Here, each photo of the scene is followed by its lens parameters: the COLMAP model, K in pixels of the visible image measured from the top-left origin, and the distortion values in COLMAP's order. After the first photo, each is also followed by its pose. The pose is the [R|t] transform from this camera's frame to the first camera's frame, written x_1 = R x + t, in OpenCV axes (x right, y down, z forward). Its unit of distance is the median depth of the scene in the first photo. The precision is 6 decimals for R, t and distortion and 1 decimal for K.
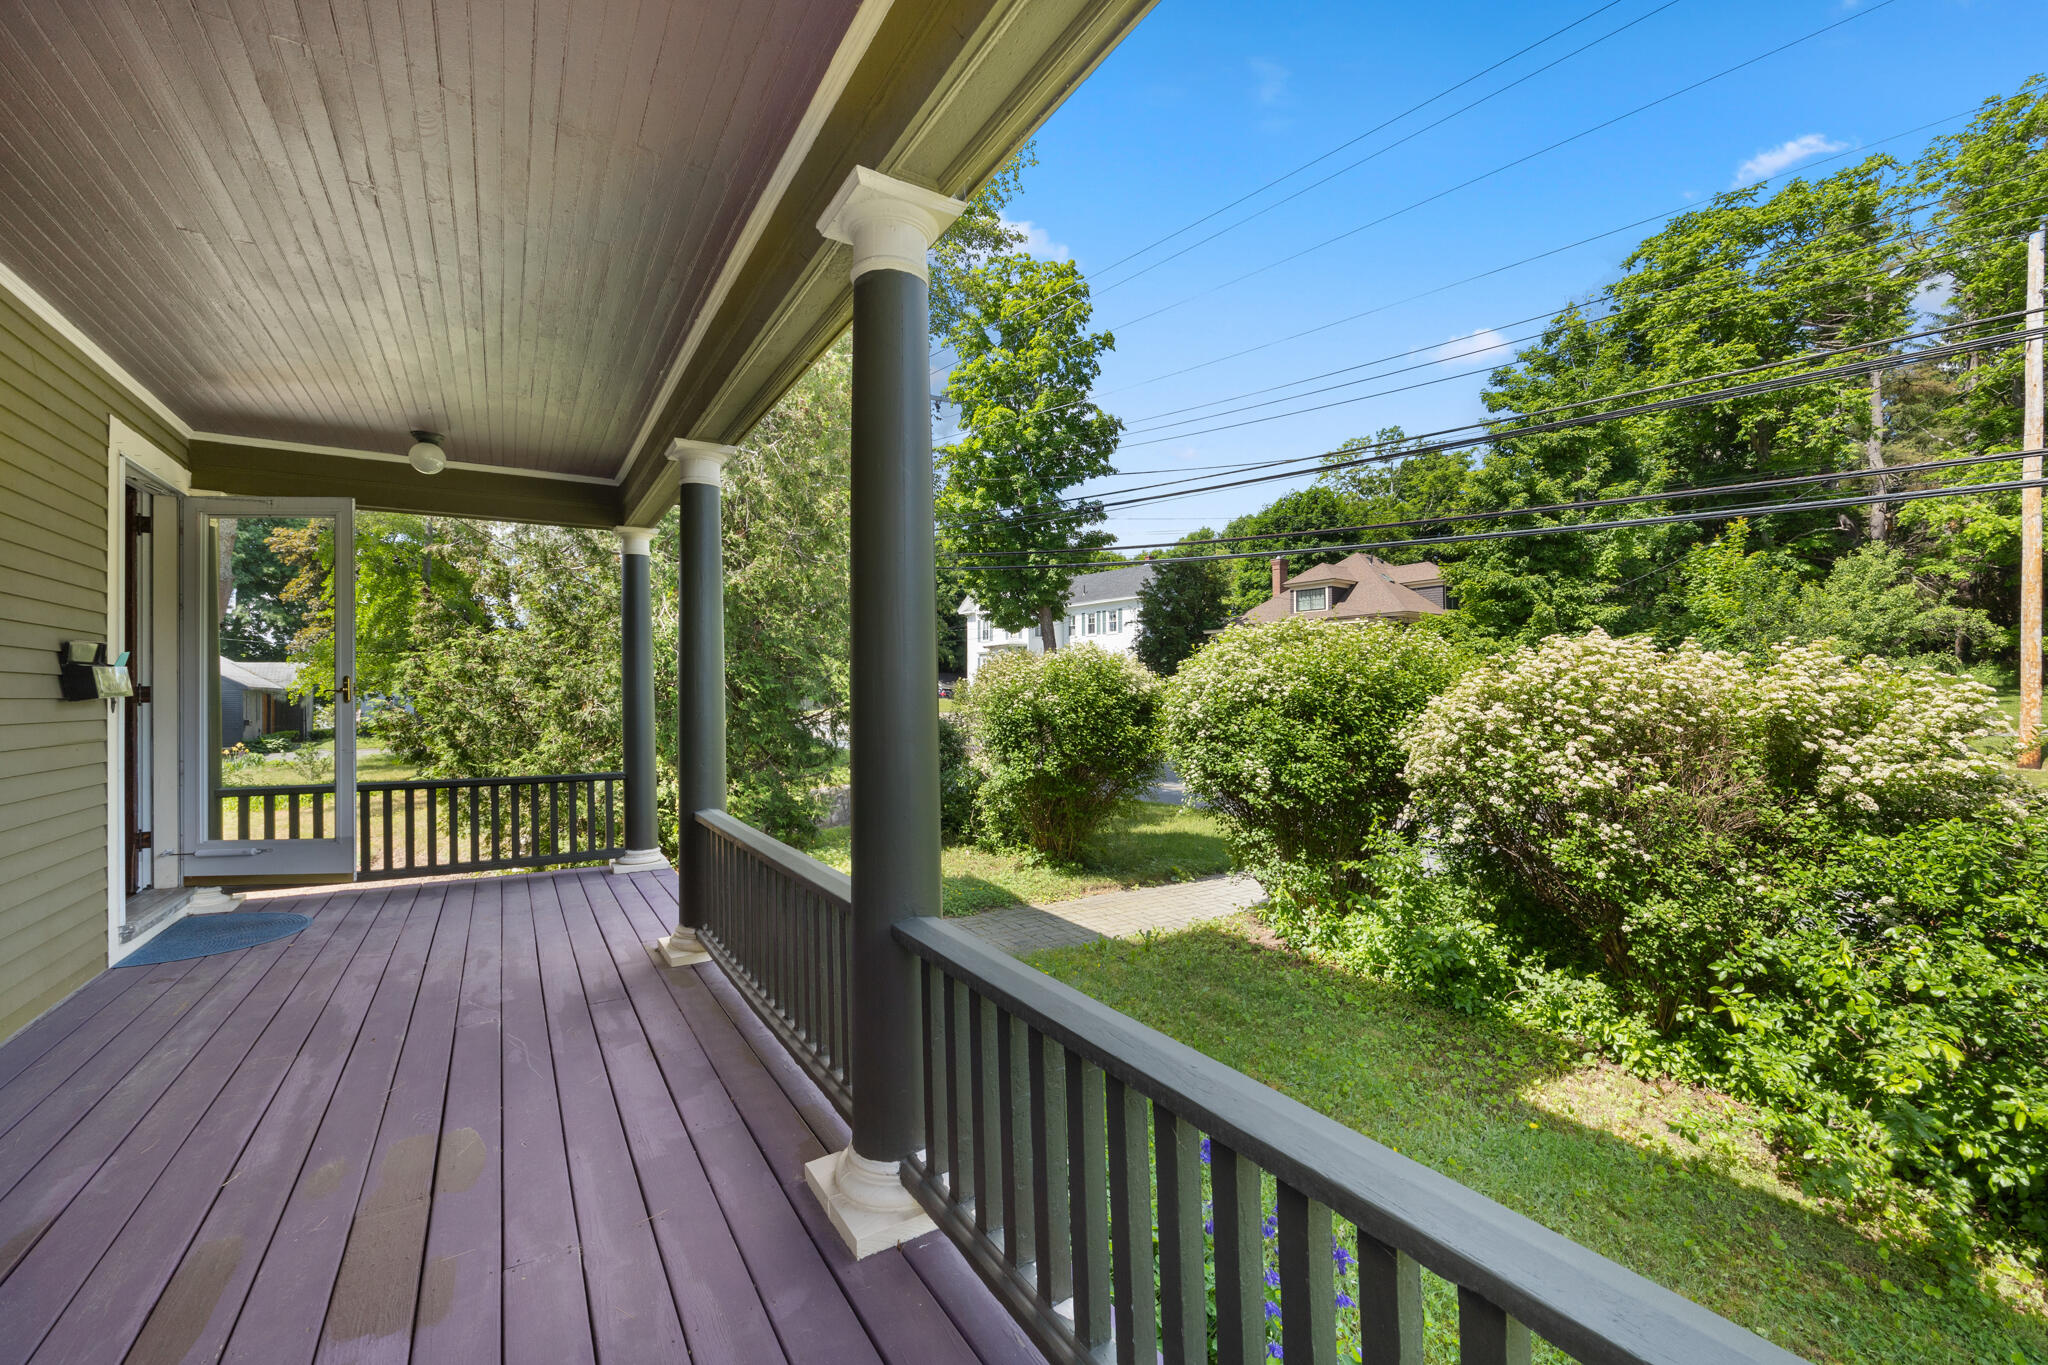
lens RADIAL K [[837.3, 0, 1025.8], [0, 837.3, 670.4], [0, 0, 1]] dist [-0.000597, -0.000704]
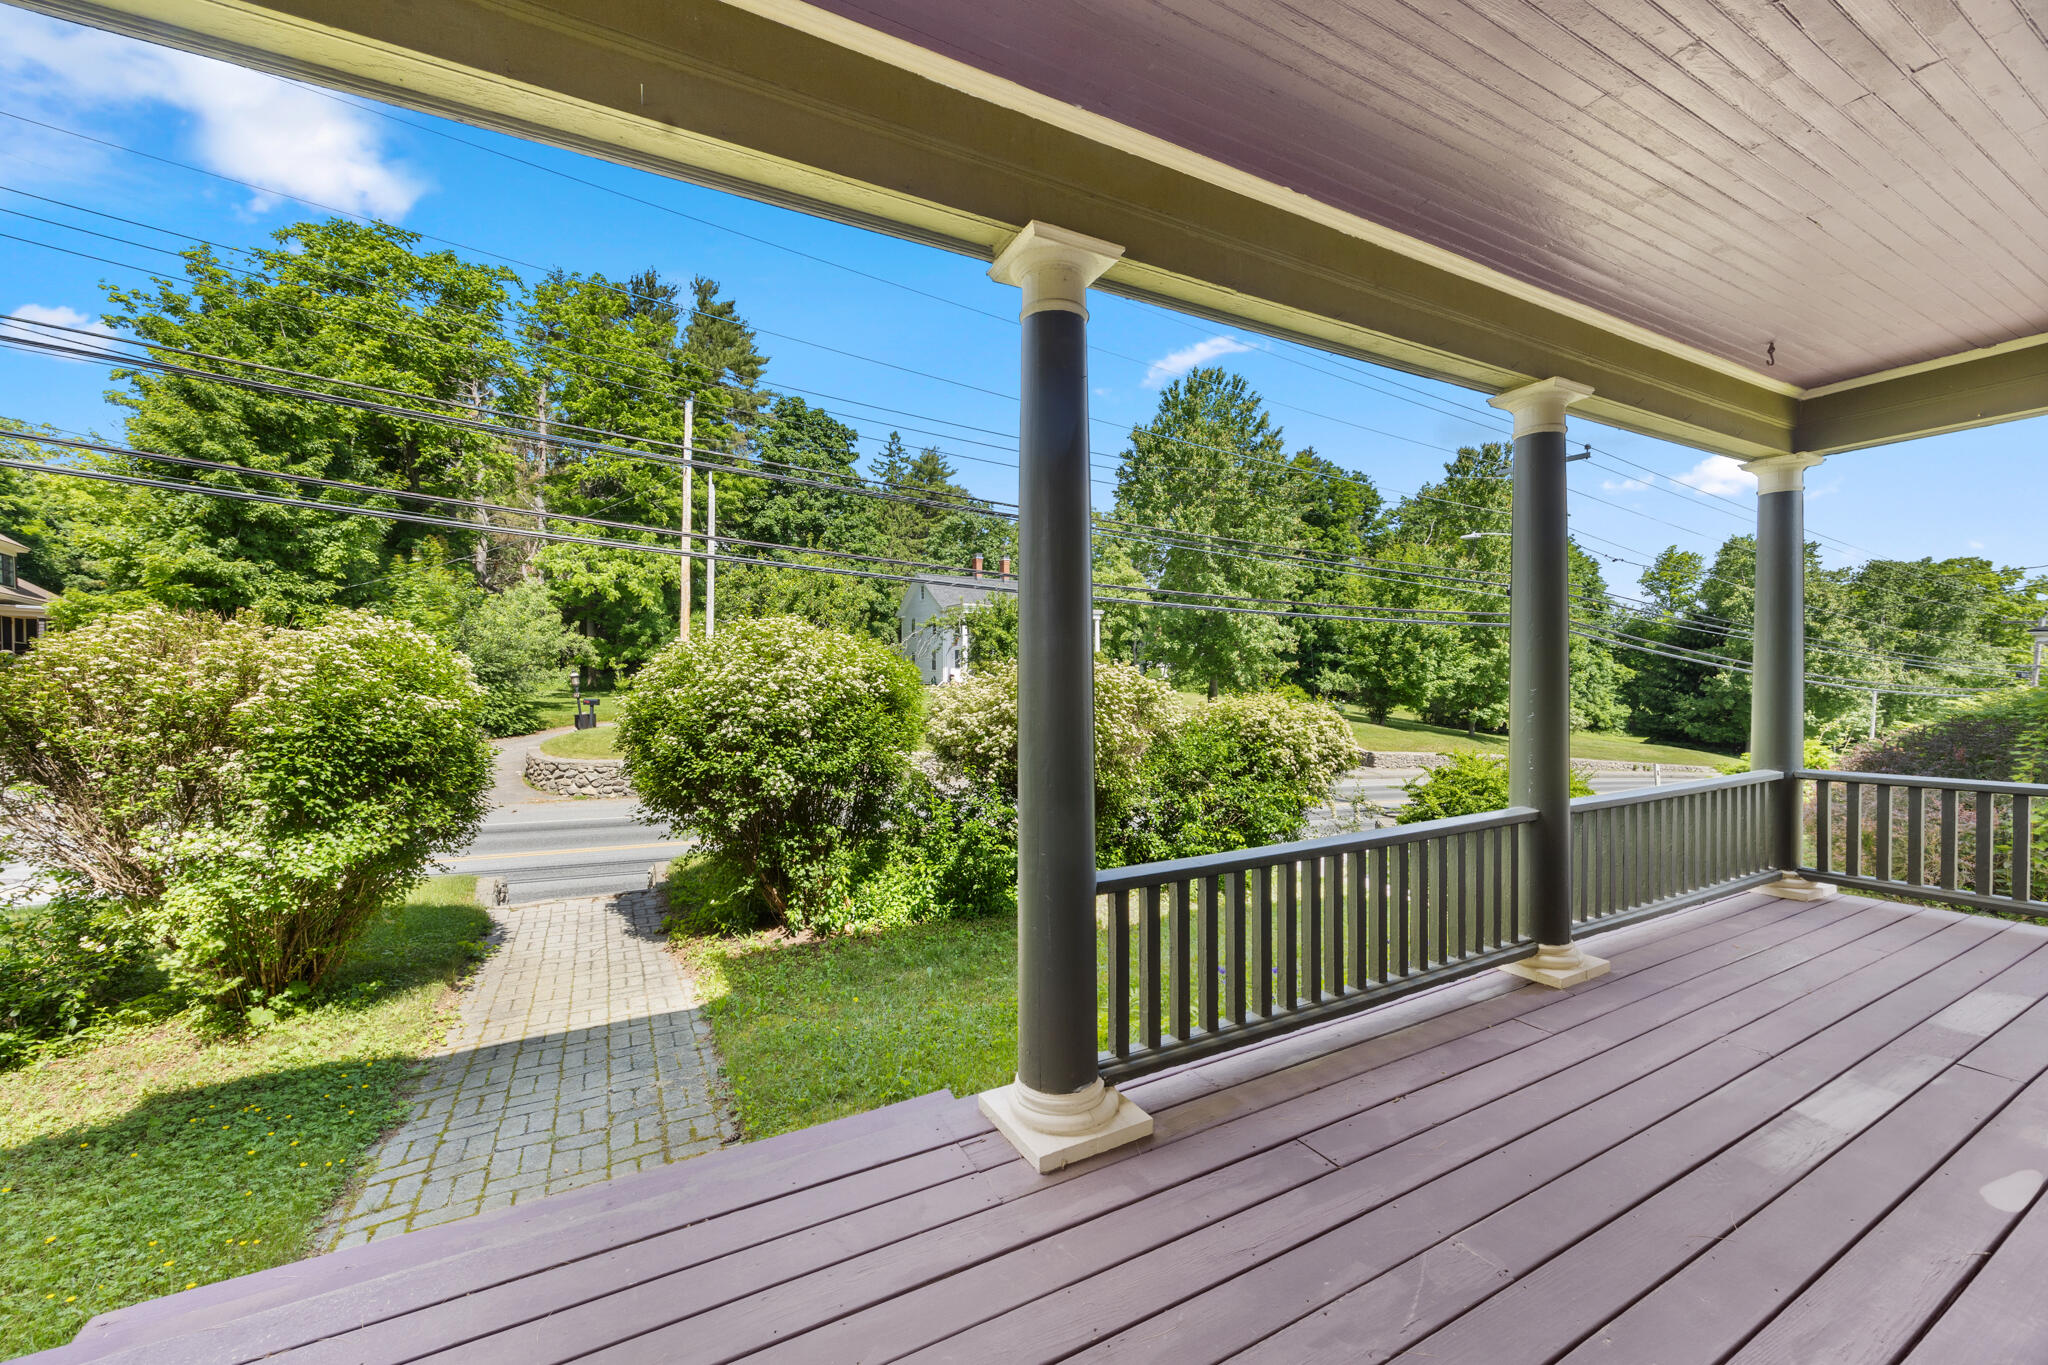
lens RADIAL K [[787.4, 0, 1031.0], [0, 787.4, 694.5], [0, 0, 1]] dist [0.000406, 0.000026]
pose [[0.078210, -0.007417, 0.996909, -0.131717], [-0.014387, 0.999860, 0.008567, 0.003143], [-0.996833, -0.015012, 0.078092, 0.136260]]
